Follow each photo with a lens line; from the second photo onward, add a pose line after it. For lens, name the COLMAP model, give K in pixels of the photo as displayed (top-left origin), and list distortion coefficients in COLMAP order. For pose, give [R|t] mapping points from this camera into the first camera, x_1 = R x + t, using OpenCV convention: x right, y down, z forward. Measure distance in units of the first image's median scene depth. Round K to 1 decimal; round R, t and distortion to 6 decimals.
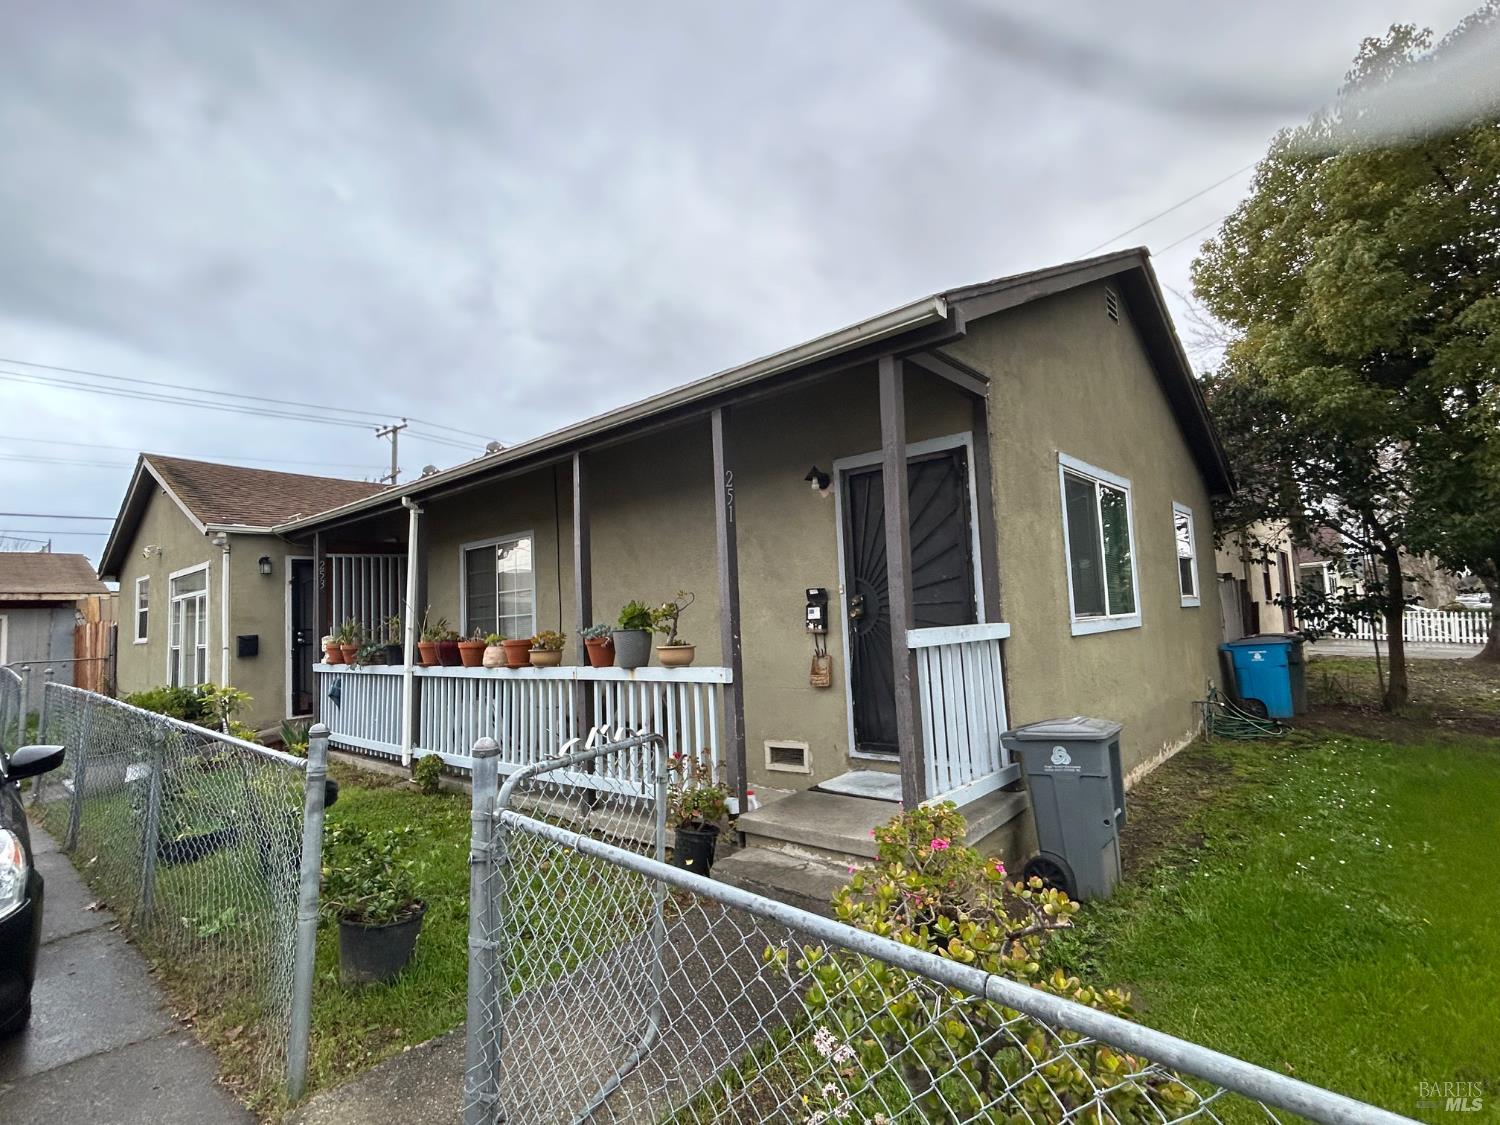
lens RADIAL K [[739.5, 0, 744.0], [0, 739.5, 563.0], [0, 0, 1]] dist [-0.005424, 0.001532]
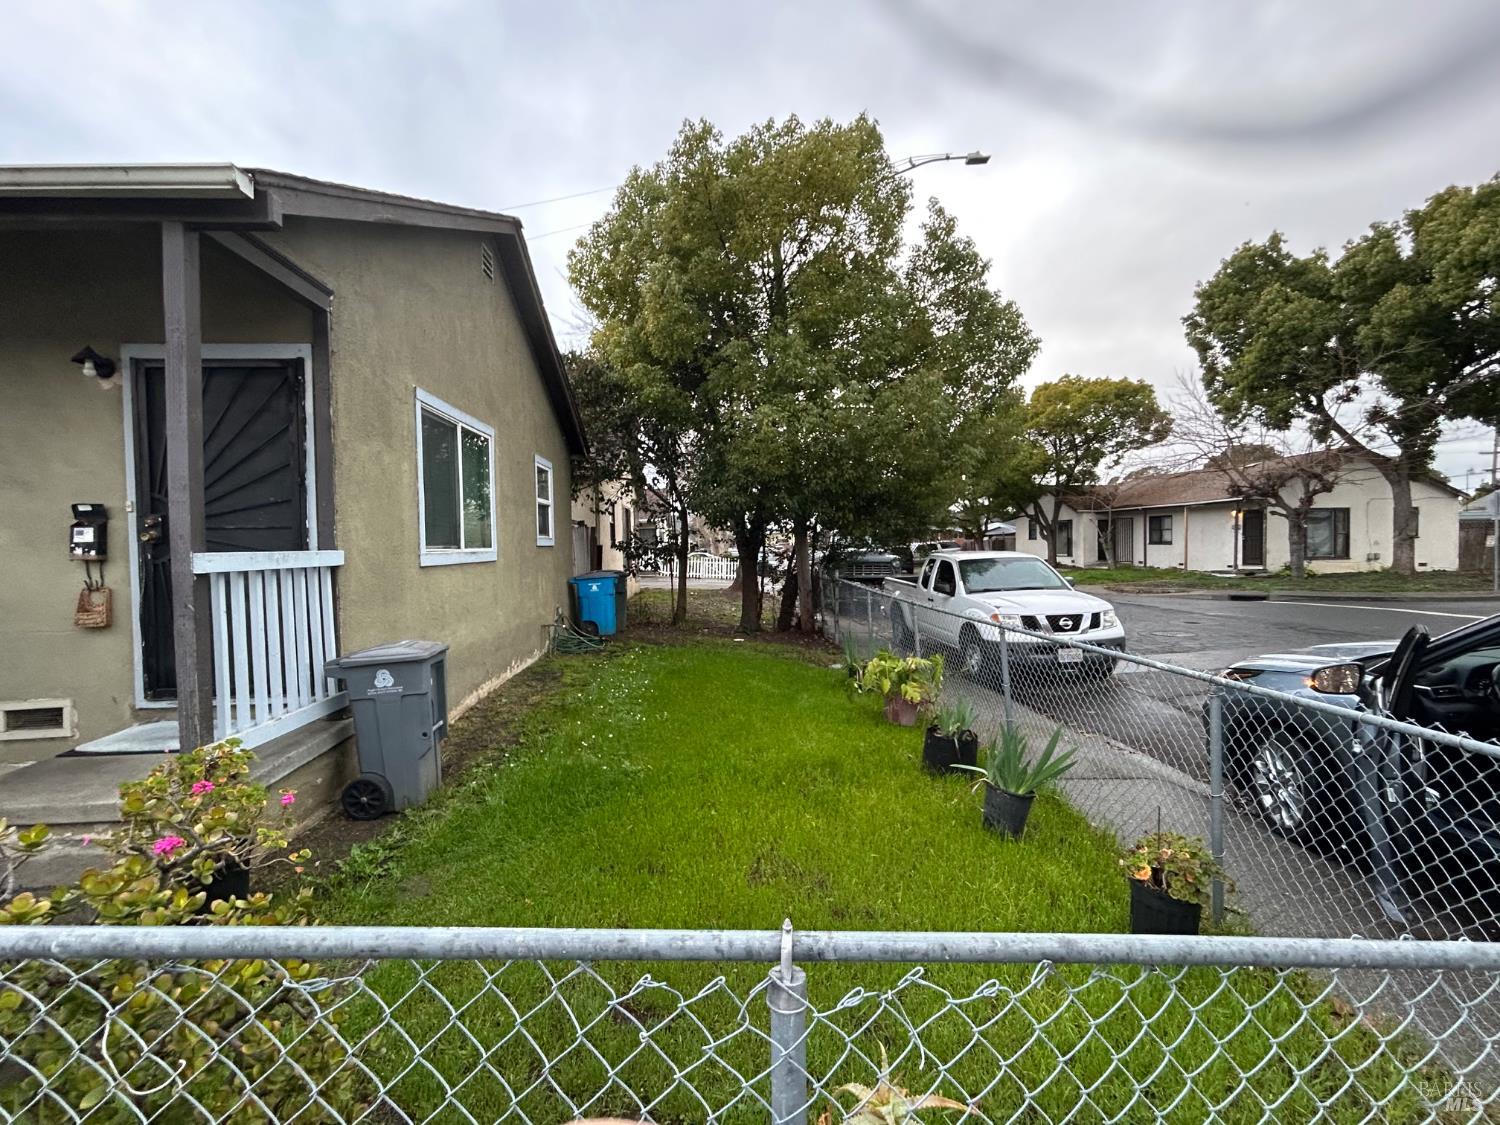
lens RADIAL K [[694.1, 0, 747.1], [0, 694.1, 561.2], [0, 0, 1]] dist [-0.004985, 0.001193]
pose [[0.706037, 0.013873, 0.708039, 0.072232], [-0.068409, 0.996468, 0.048692, 0.011635], [-0.704863, -0.082814, 0.704493, -0.018967]]
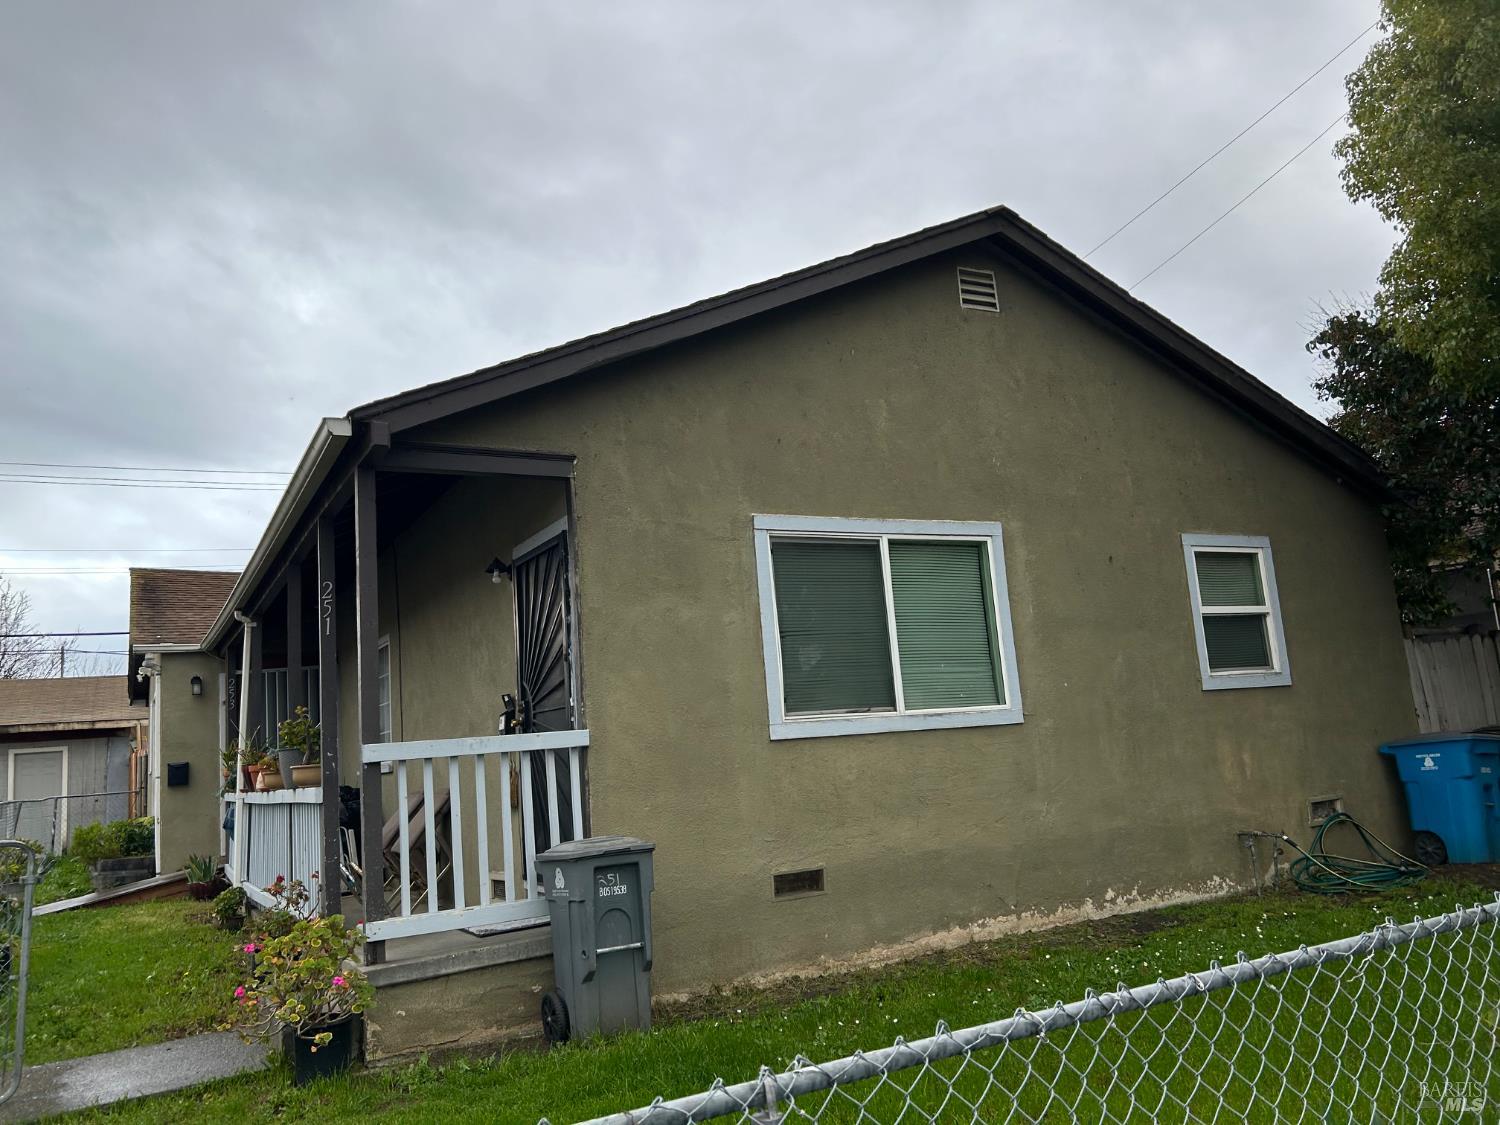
lens RADIAL K [[1125.6, 0, 732.0], [0, 1125.6, 560.6], [0, 0, 1]] dist [0.042561, -0.049544]
pose [[0.935587, -0.082588, -0.343301, 0.829012], [0.059516, 0.995235, -0.077228, -0.004699], [0.348044, 0.051822, 0.936045, -0.176441]]
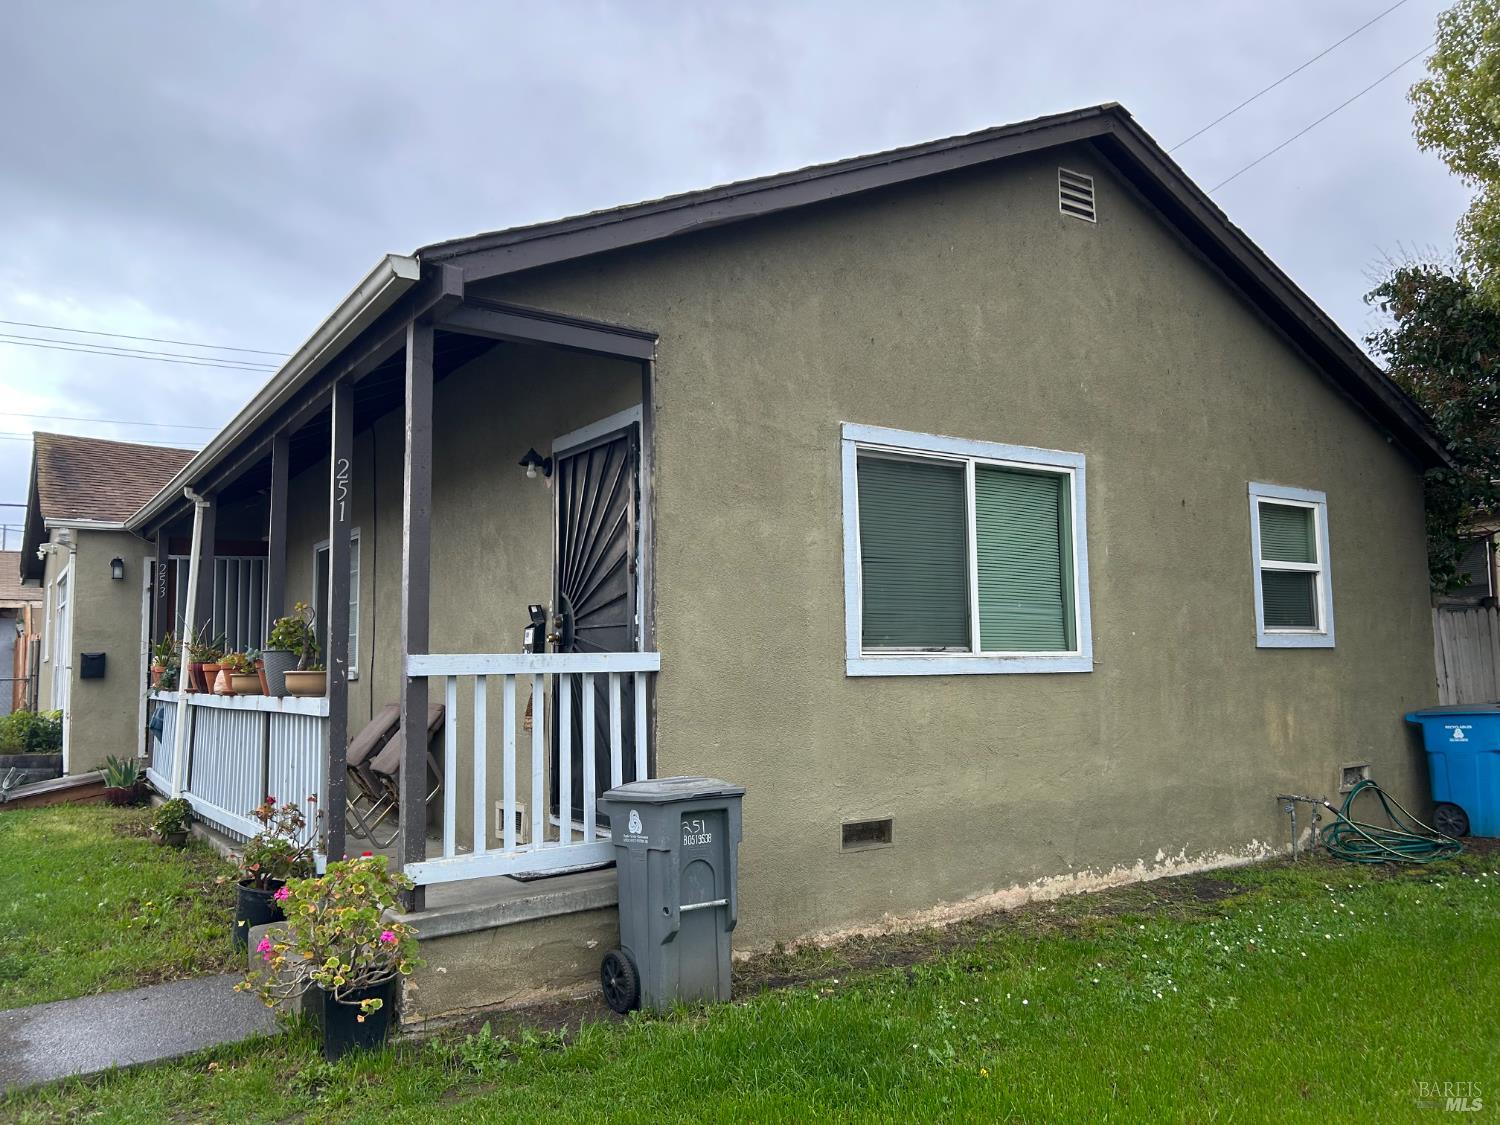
lens RADIAL K [[1125.9, 0, 750.0], [0, 1125.9, 562.5], [0, 0, 1]] dist [0.045746, -0.053218]
pose [[0.968174, 0.008134, -0.250148, 0.615566], [-0.009870, 0.999935, -0.005688, -0.005796], [0.250085, 0.007976, 0.968191, -0.091958]]
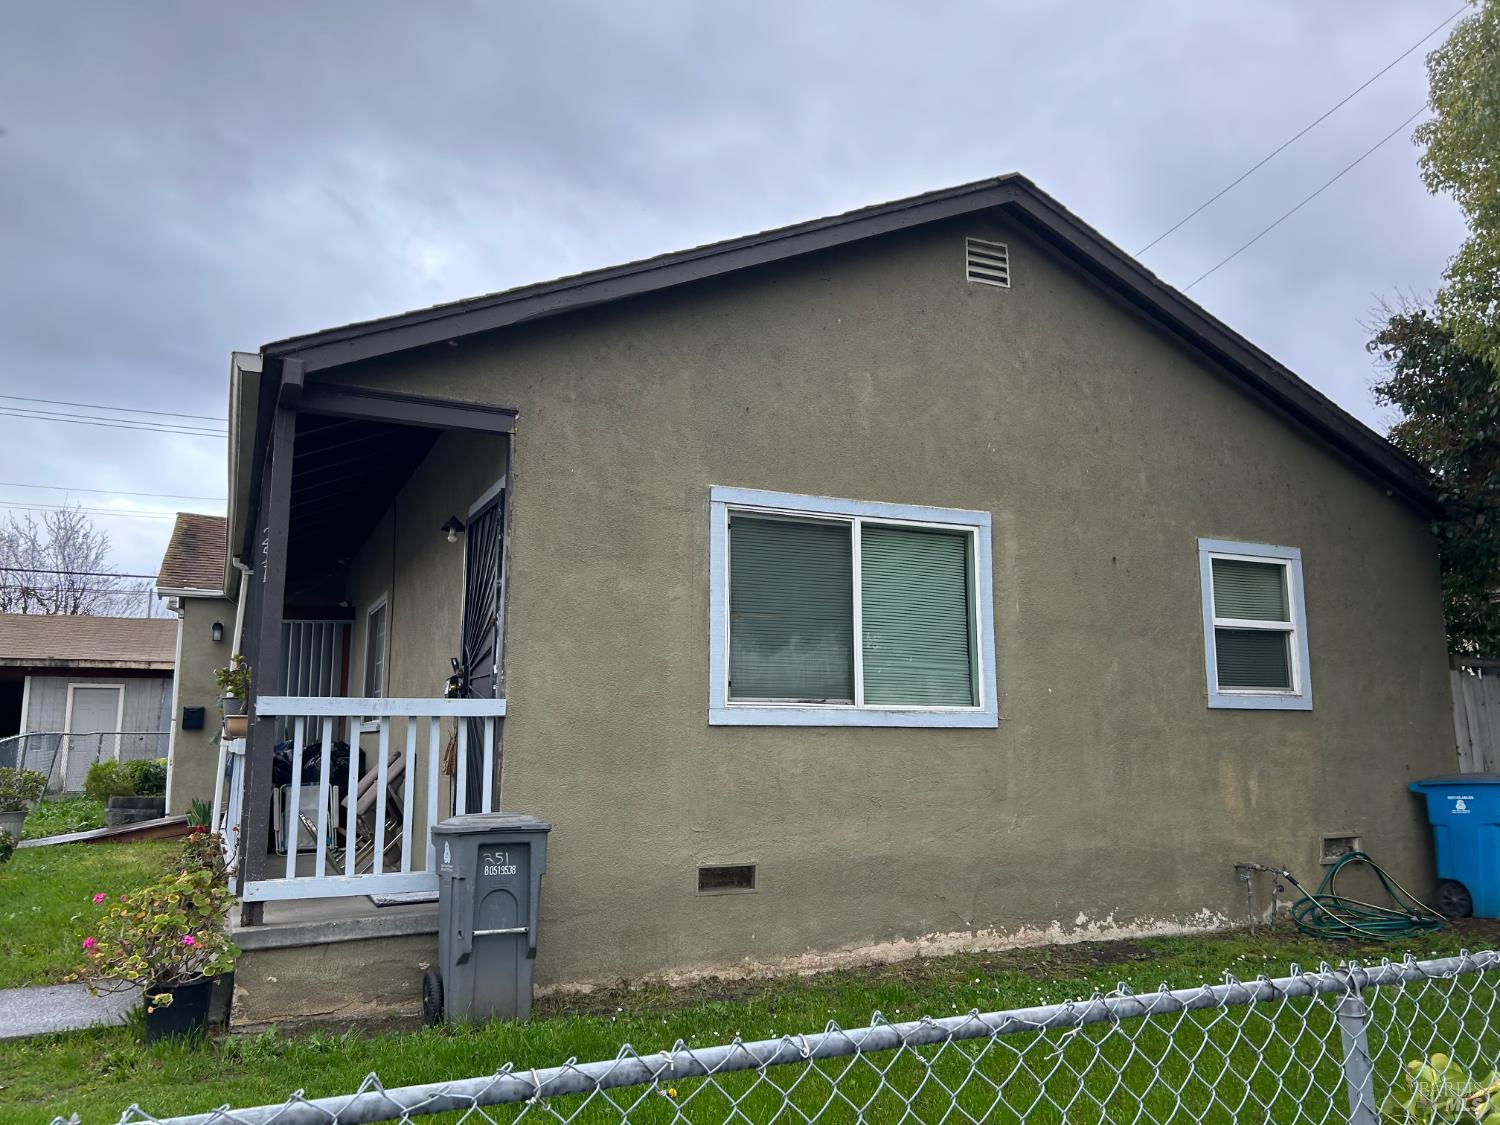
lens RADIAL K [[1126.6, 0, 743.9], [0, 1126.6, 556.6], [0, 0, 1]] dist [0.041059, -0.047808]
pose [[0.911783, -0.020001, -0.410185, 0.940461], [-0.010086, 0.997422, -0.071053, 0.007040], [0.410548, 0.068922, 0.909230, -0.053308]]
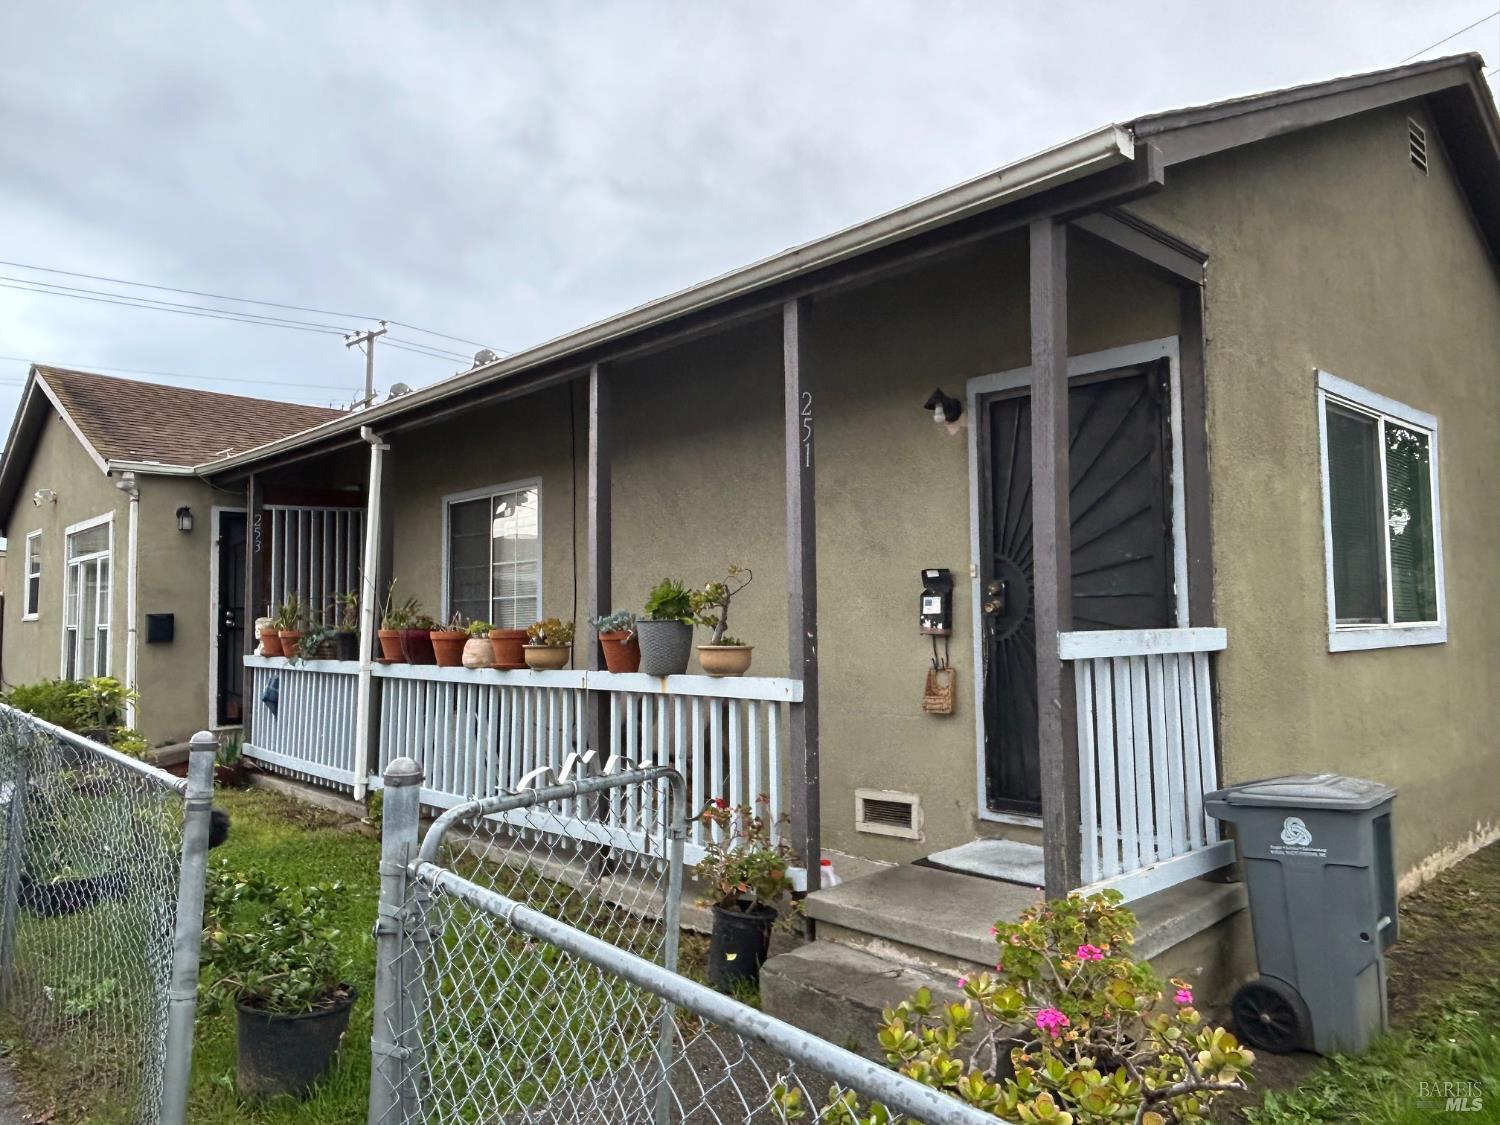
lens RADIAL K [[1064.6, 0, 752.5], [0, 1064.6, 554.2], [0, 0, 1]] dist [0.005745, -0.016157]
pose [[0.994750, 0.026564, -0.098826, 0.025931], [-0.024673, 0.999489, 0.020316, 0.005307], [0.099315, -0.017771, 0.994897, 0.011790]]
